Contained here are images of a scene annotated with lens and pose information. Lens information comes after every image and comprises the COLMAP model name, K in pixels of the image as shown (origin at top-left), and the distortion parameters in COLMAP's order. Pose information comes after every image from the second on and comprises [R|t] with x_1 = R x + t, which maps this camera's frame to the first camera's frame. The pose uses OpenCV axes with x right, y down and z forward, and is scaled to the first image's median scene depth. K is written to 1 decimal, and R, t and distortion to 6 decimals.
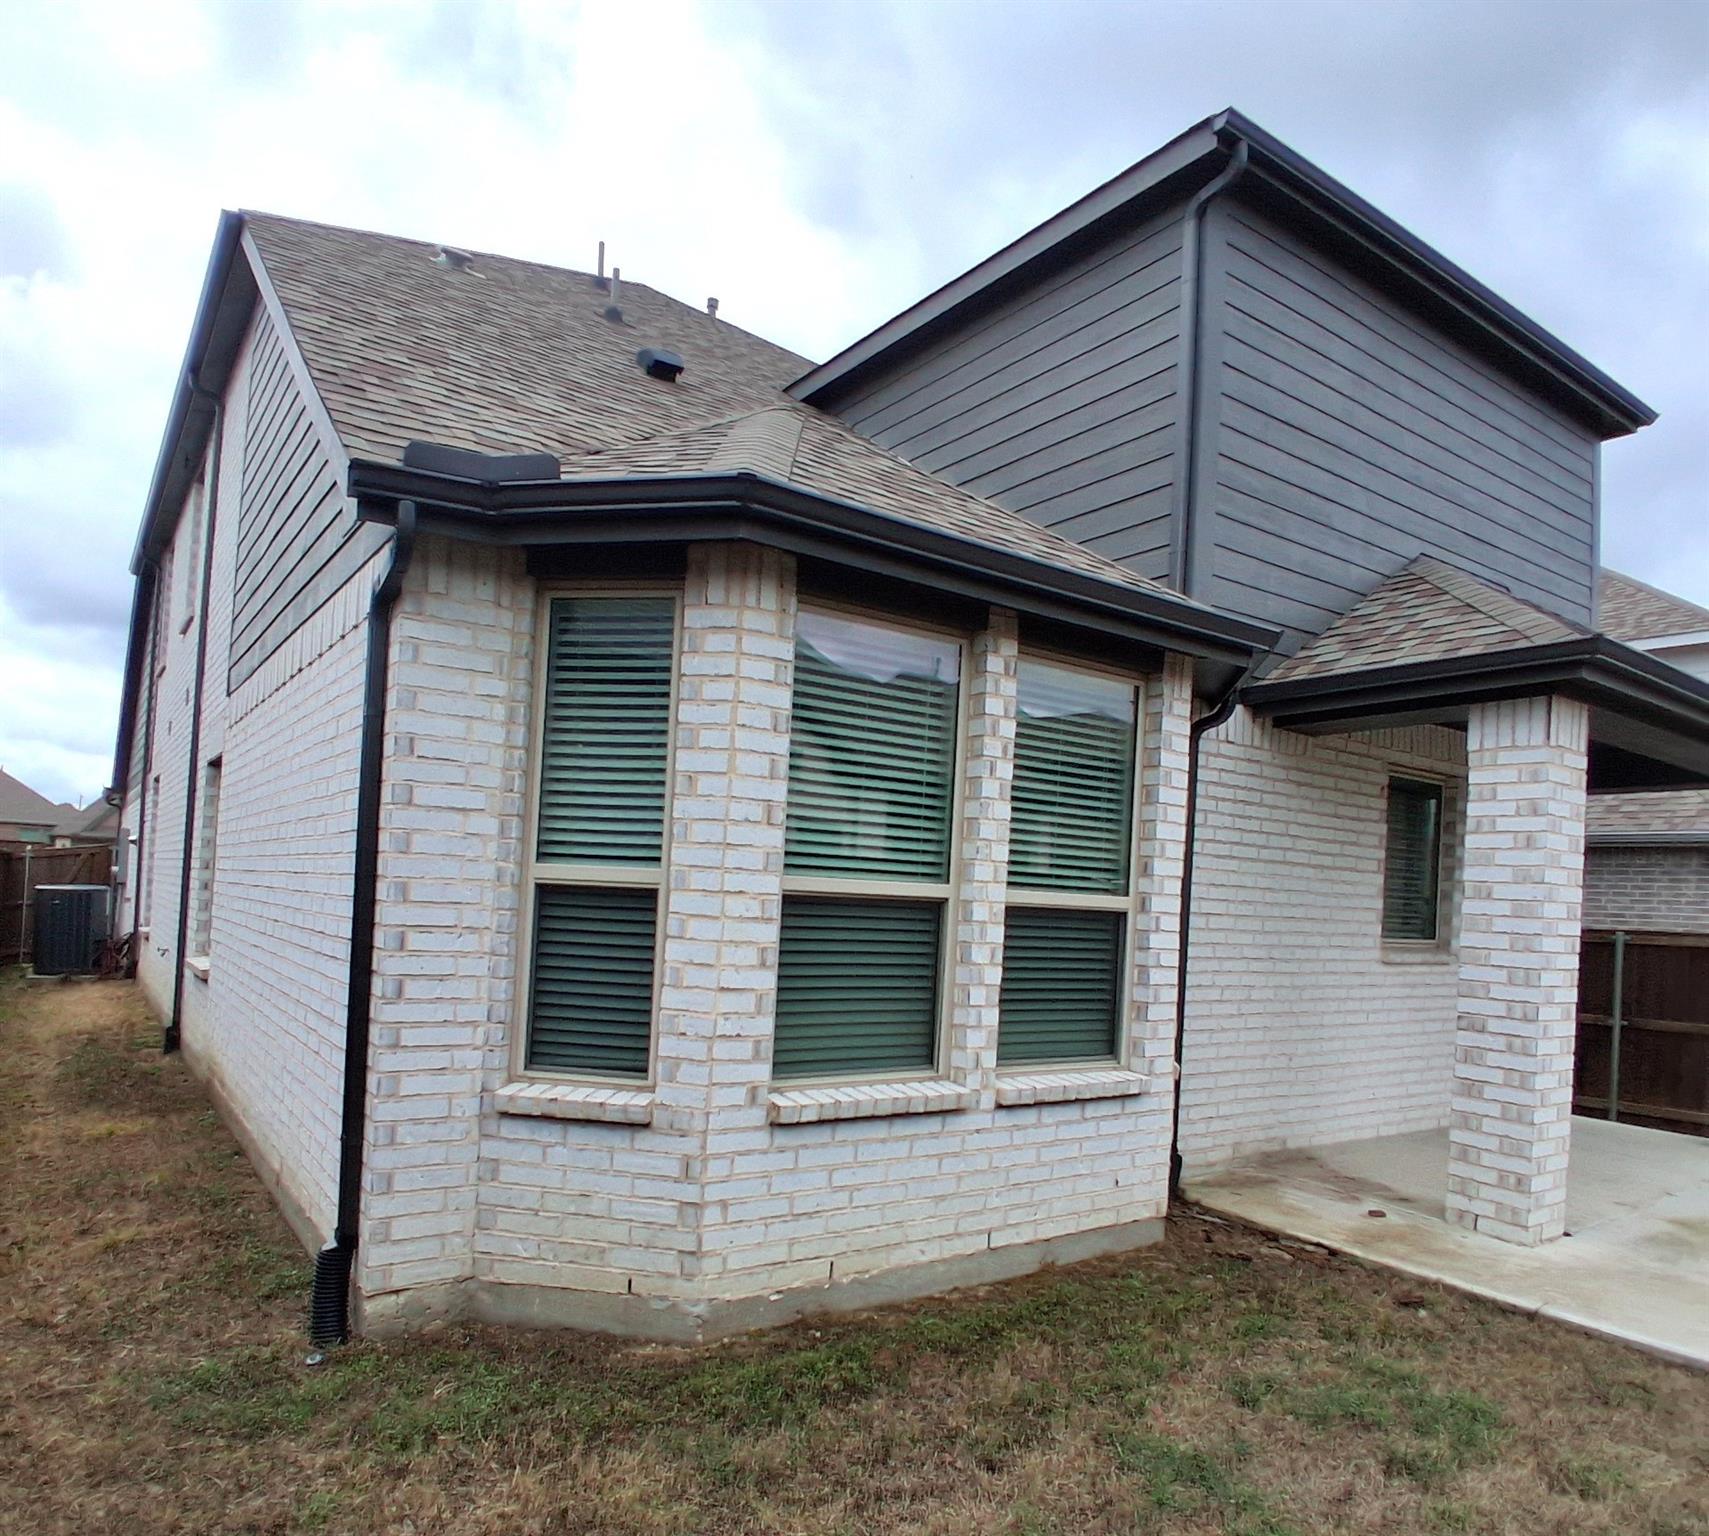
lens RADIAL K [[1117.5, 0, 857.2], [0, 1117.5, 777.7], [0, 0, 1]] dist [0.005315, -0.001375]
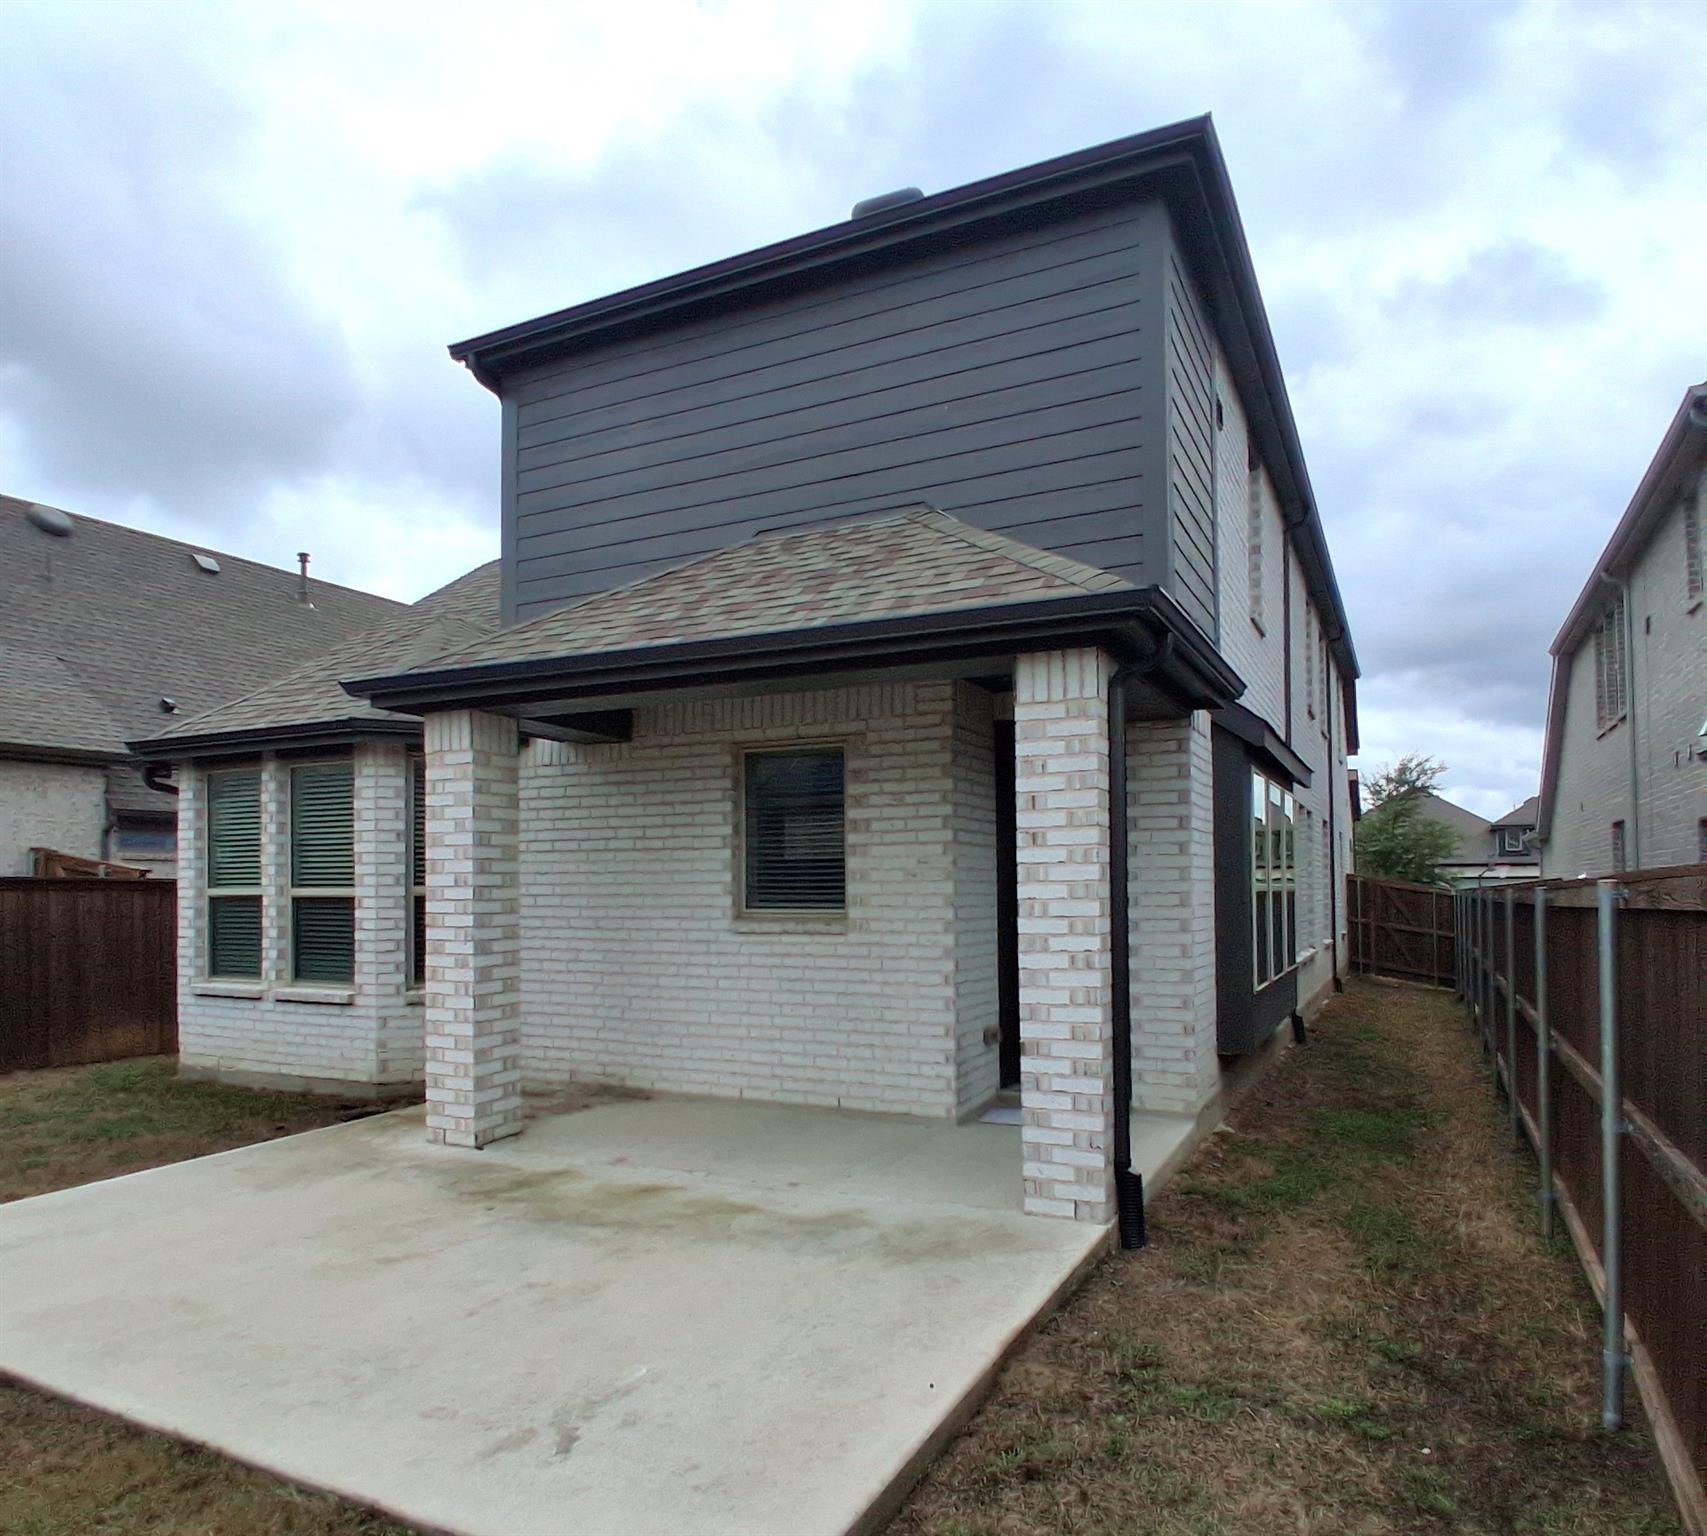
lens RADIAL K [[1116.2, 0, 857.3], [0, 1116.2, 760.4], [0, 0, 1]] dist [0.005315, -0.001375]
pose [[0.464757, -0.150410, -0.872570, 1.662518], [0.122750, 0.986895, -0.104737, 0.146956], [0.876888, -0.058431, 0.477129, 0.687898]]
